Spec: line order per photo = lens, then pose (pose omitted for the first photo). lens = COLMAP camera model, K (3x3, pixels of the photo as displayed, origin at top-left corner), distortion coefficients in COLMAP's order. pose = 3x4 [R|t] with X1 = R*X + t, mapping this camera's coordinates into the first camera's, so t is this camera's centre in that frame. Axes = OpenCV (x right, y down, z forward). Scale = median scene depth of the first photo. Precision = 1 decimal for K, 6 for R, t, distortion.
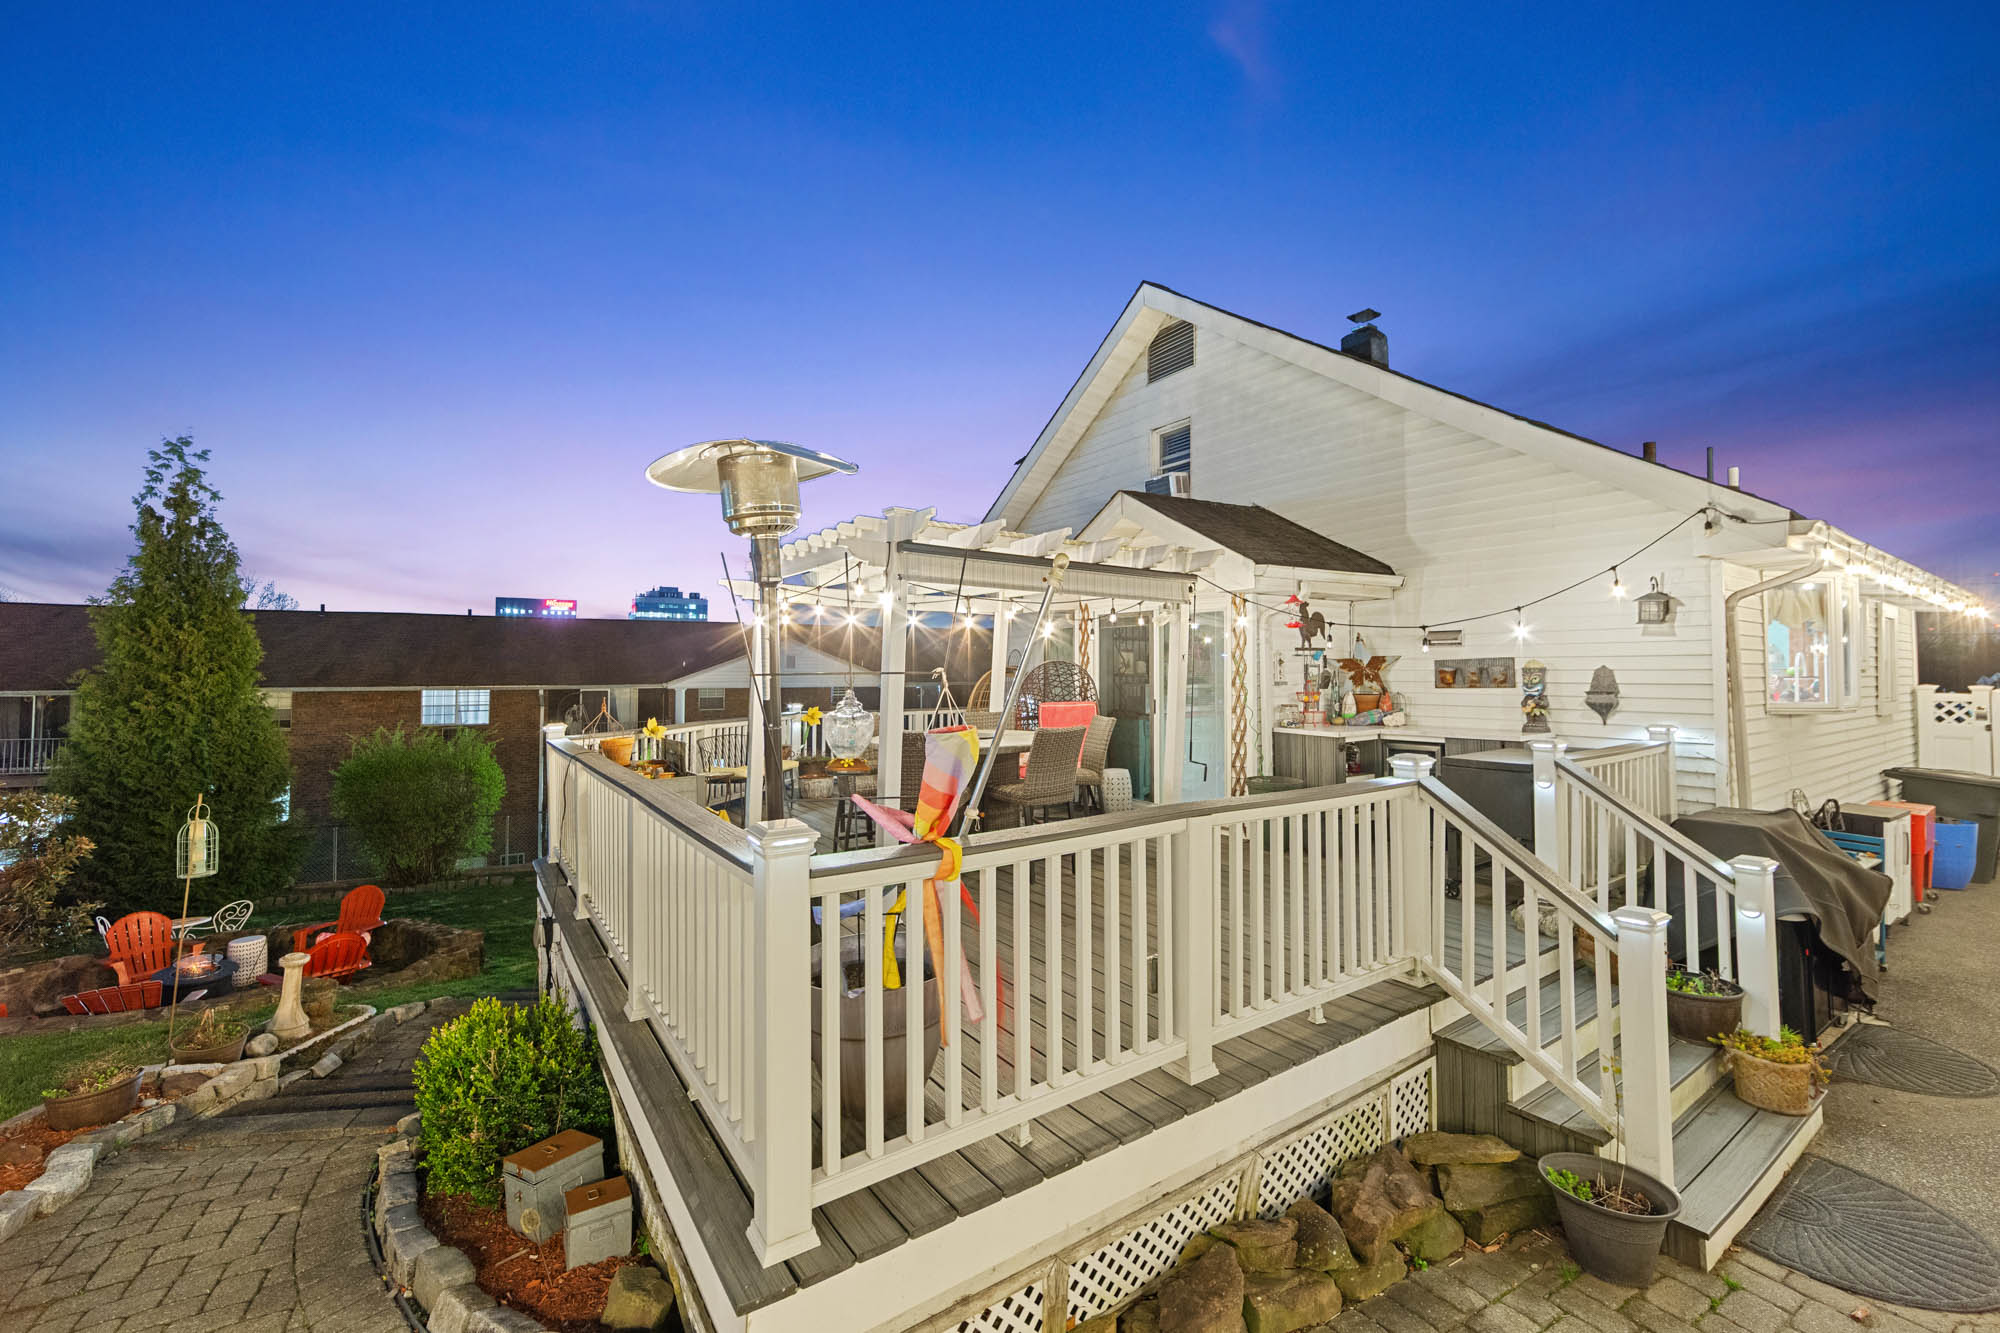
lens RADIAL K [[803.3, 0, 992.1], [0, 803.3, 656.5], [0, 0, 1]] dist [0.000326, -0.000087]
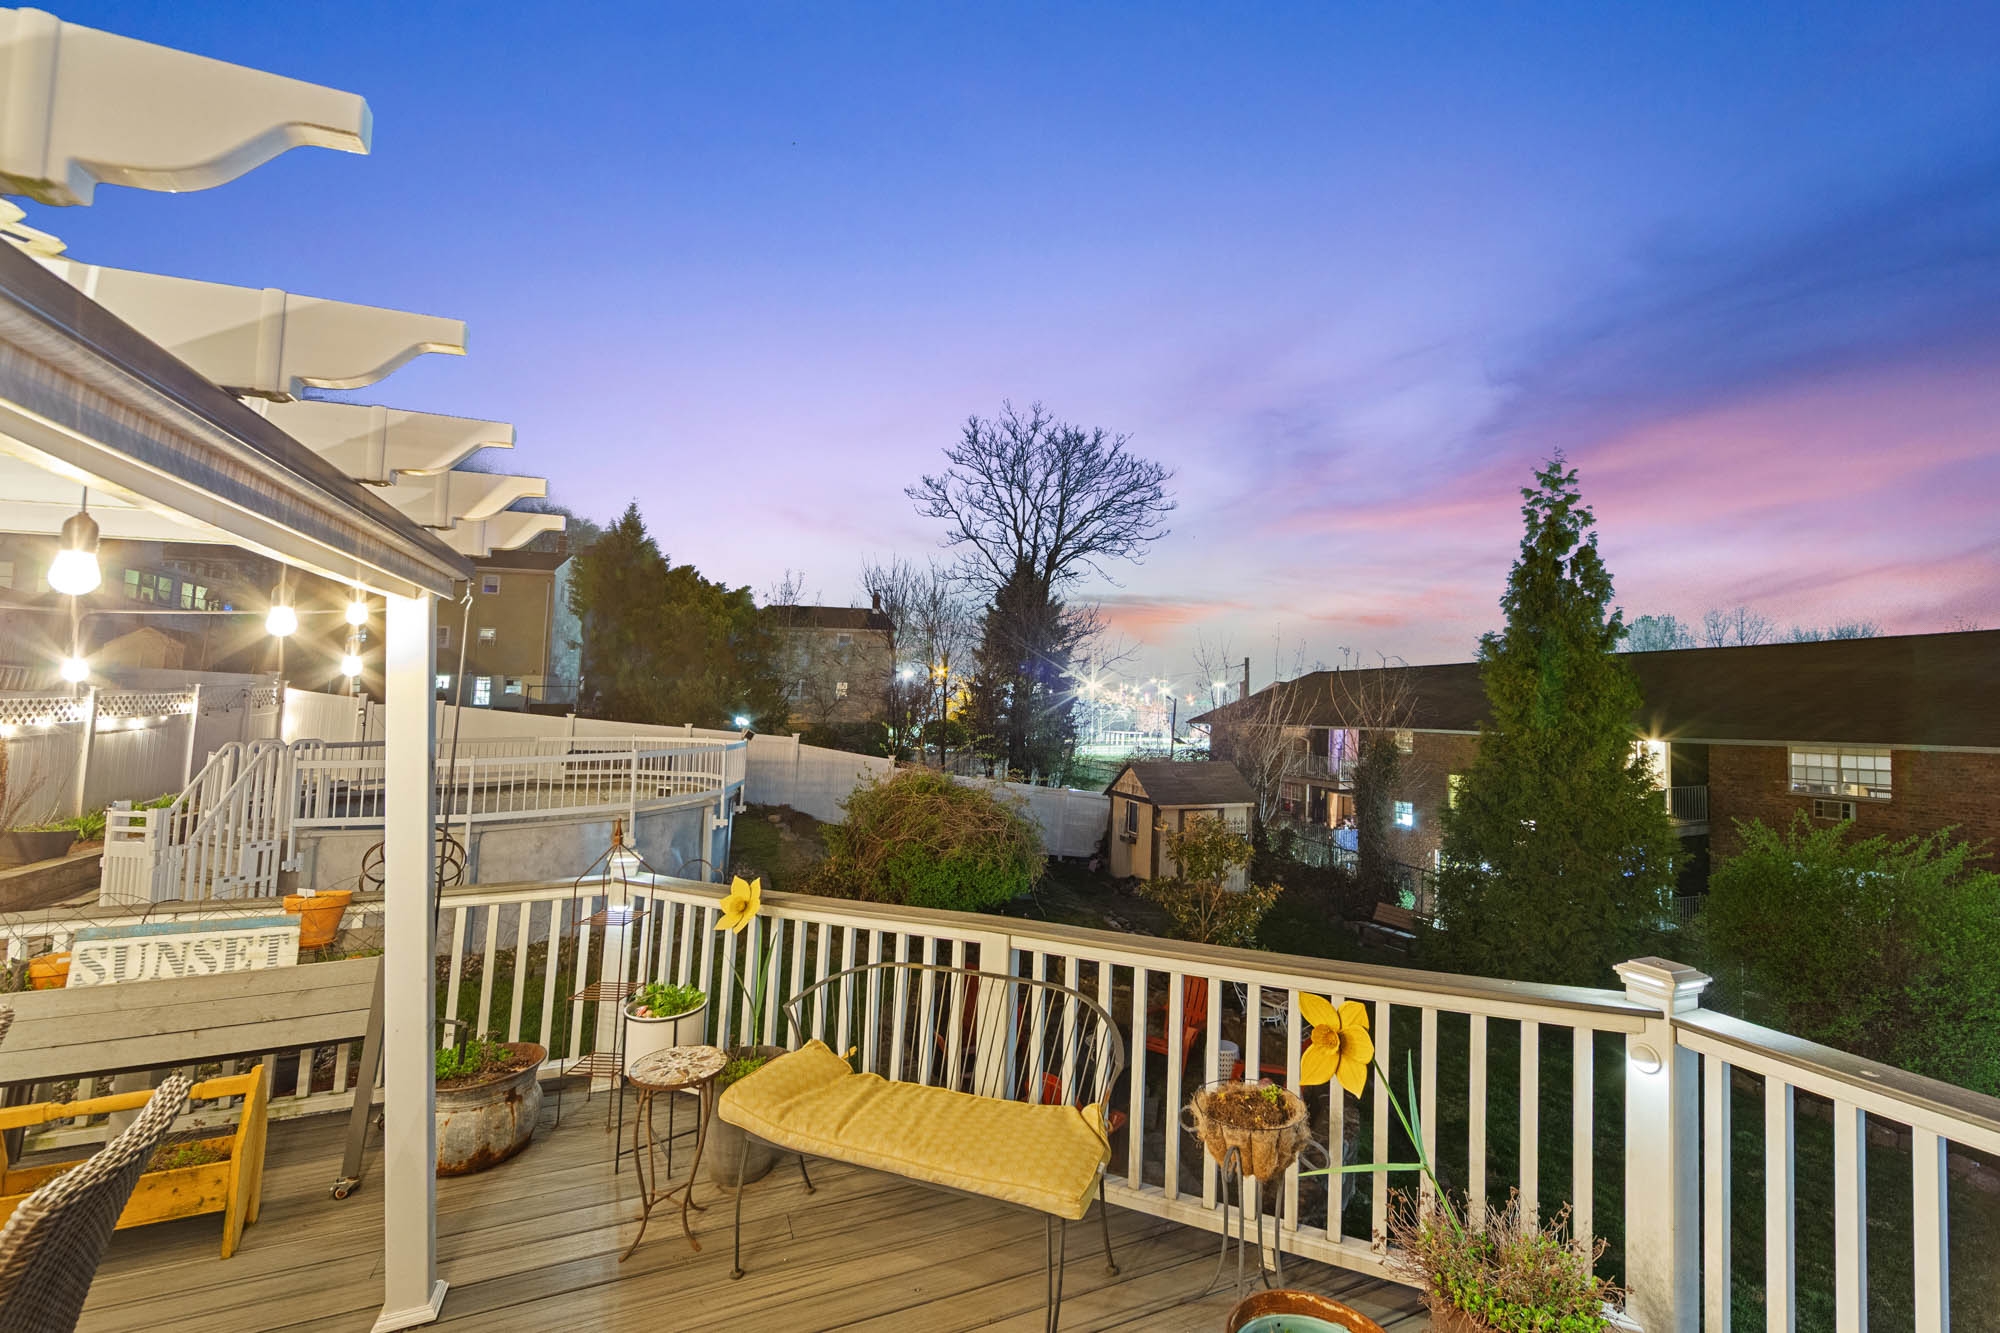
lens RADIAL K [[803.3, 0, 992.1], [0, 803.3, 656.5], [0, 0, 1]] dist [0.000326, -0.000087]
pose [[-0.227953, -0.062666, -0.971654, -0.006727], [0.018227, 0.997477, -0.068608, -0.015480], [0.973502, -0.033350, -0.226235, 1.270775]]
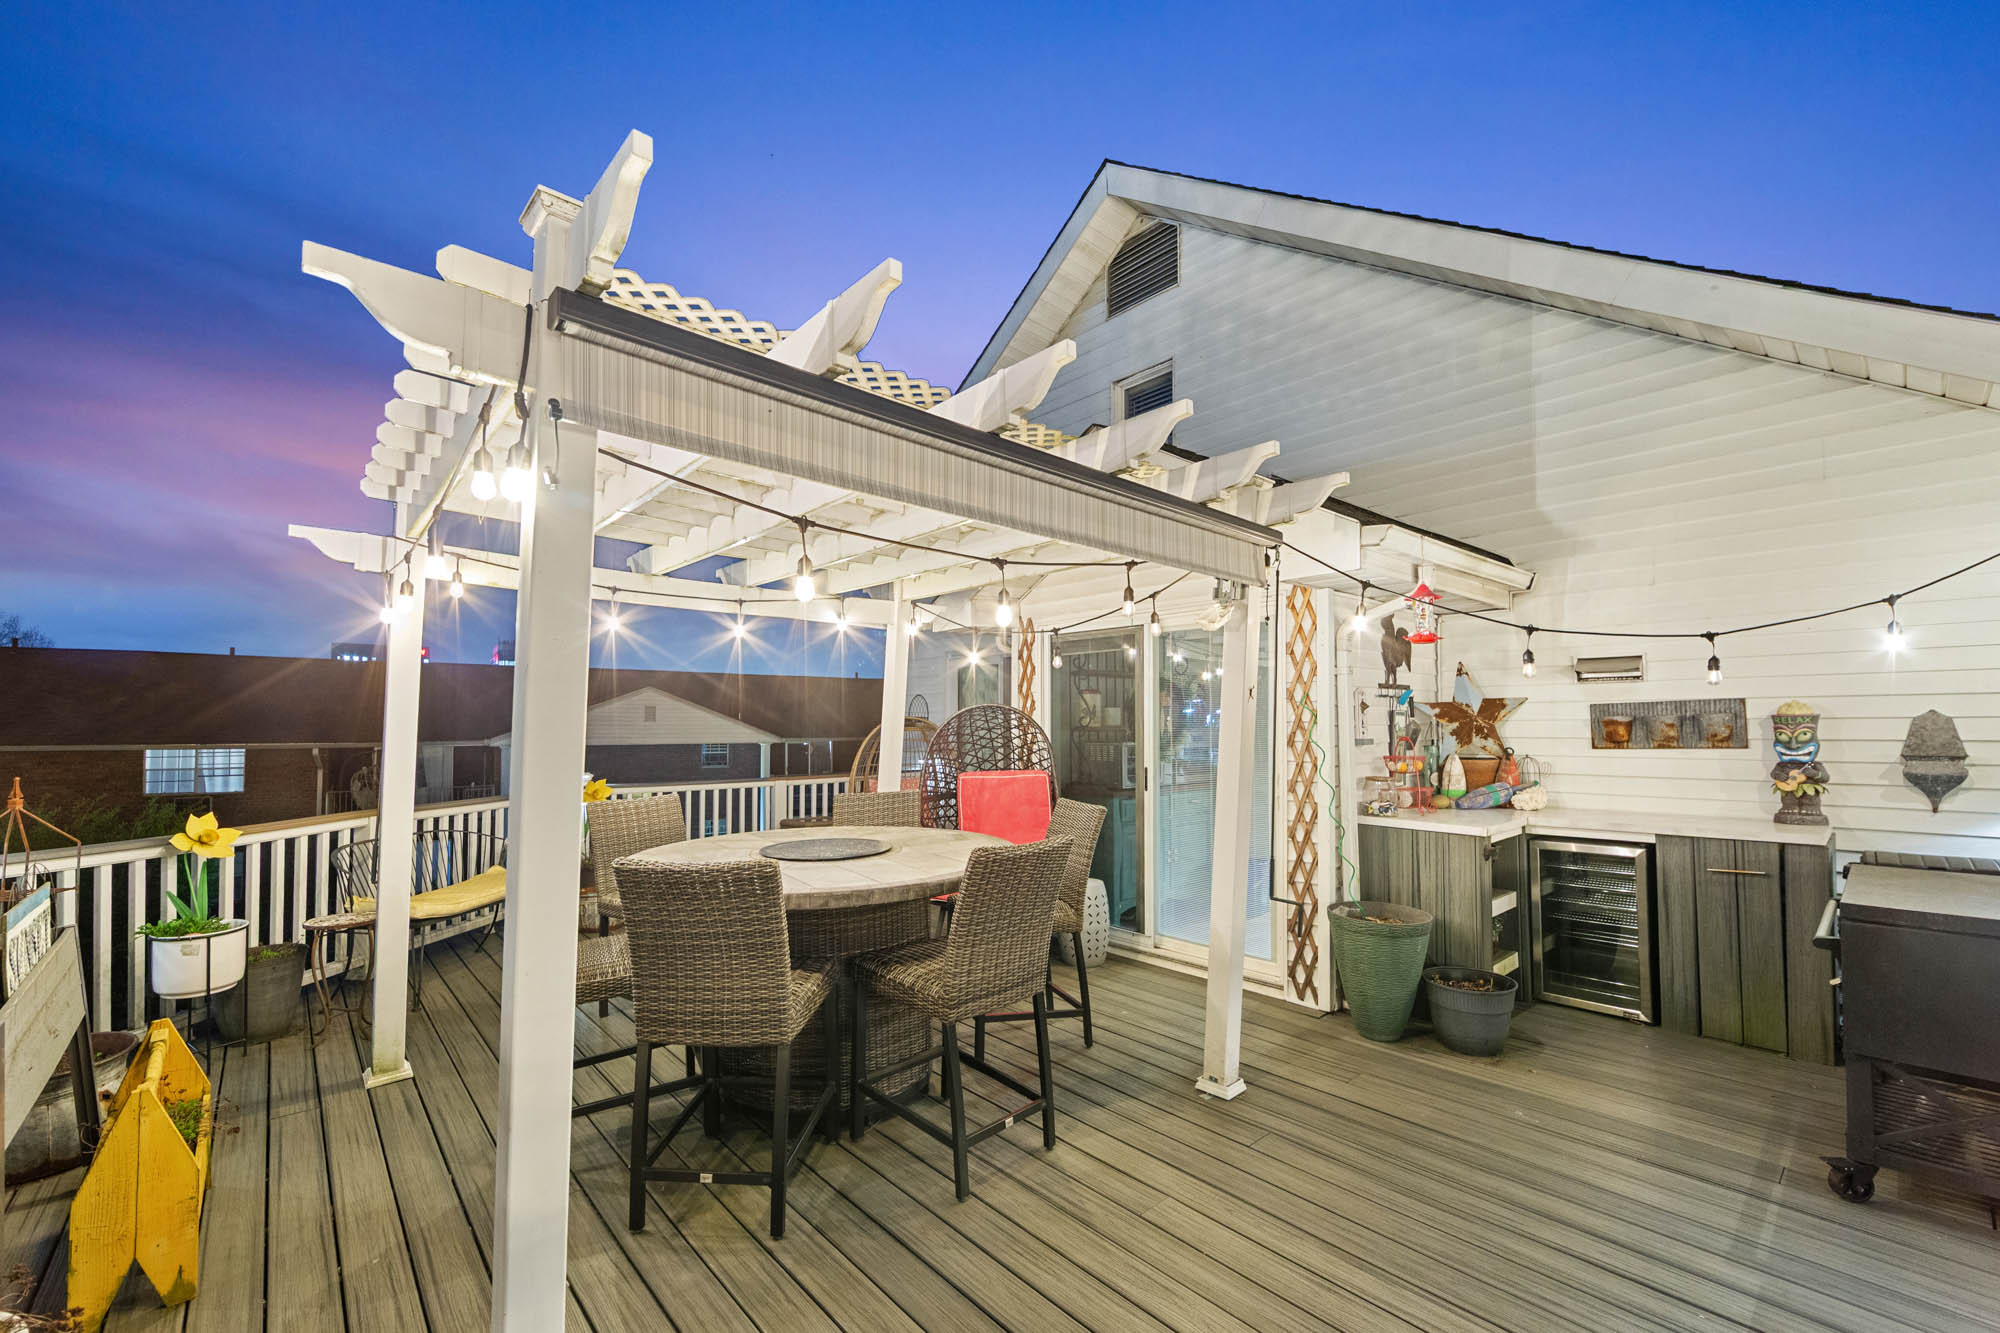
lens RADIAL K [[807.9, 0, 1000.4], [0, 807.9, 698.4], [0, 0, 1]] dist [-0.000769, -0.000165]
pose [[0.991100, 0.004003, 0.133058, 0.008448], [-0.001997, 0.999882, -0.015204, 0.010149], [-0.133104, 0.014803, 0.990992, 0.414760]]
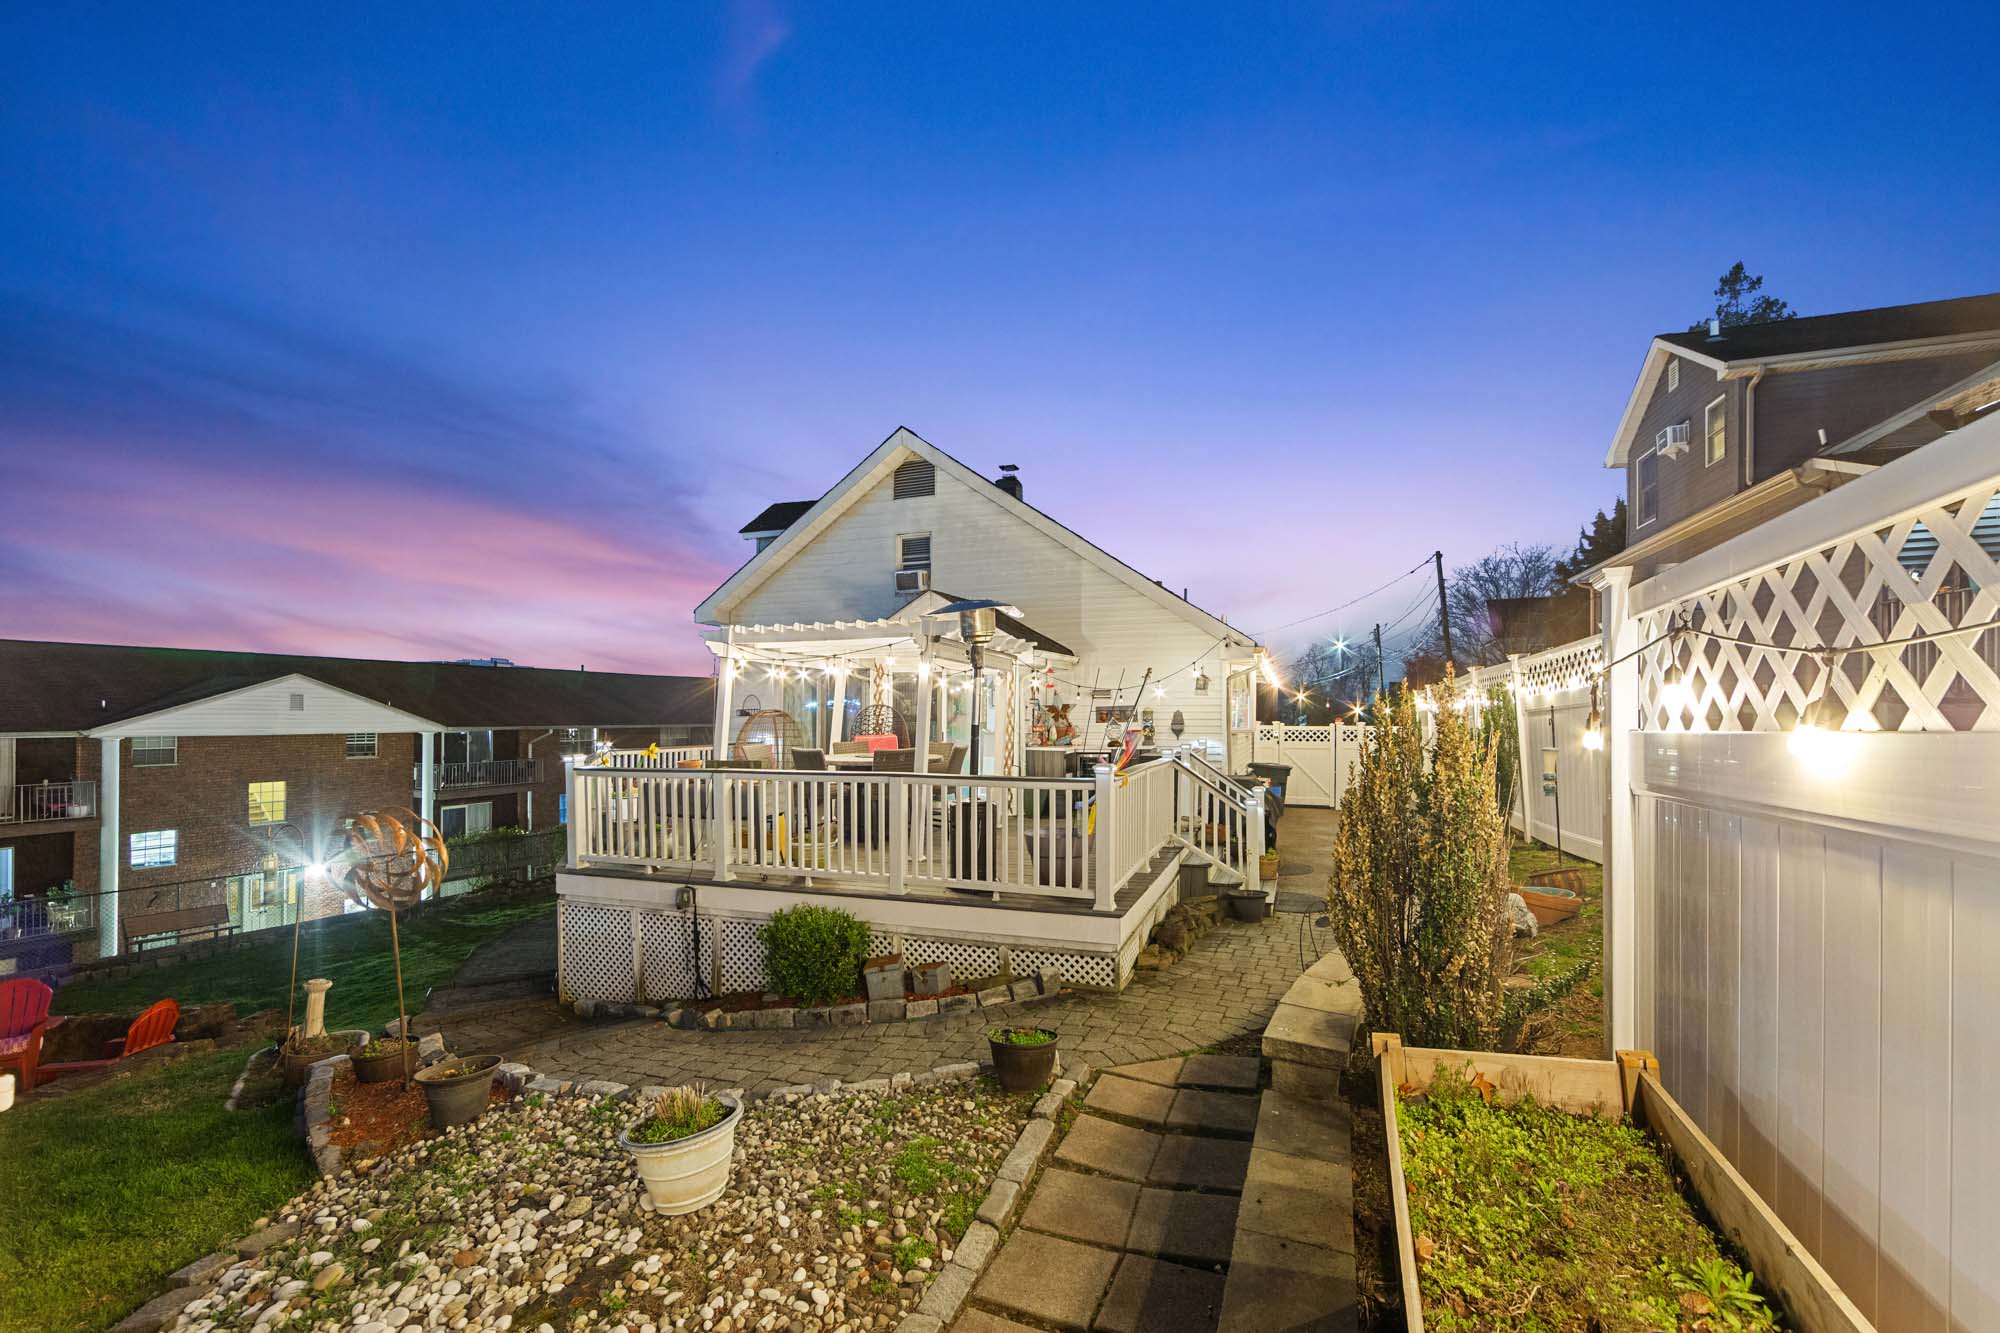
lens RADIAL K [[854.3, 0, 1005.1], [0, 854.3, 721.7], [0, 0, 1]] dist [0.000928, 0.000070]
pose [[0.802754, -0.004176, 0.596296, -0.679249], [-0.011273, 0.999690, 0.022178, -0.001722], [-0.596204, -0.024525, 0.802458, -0.352780]]
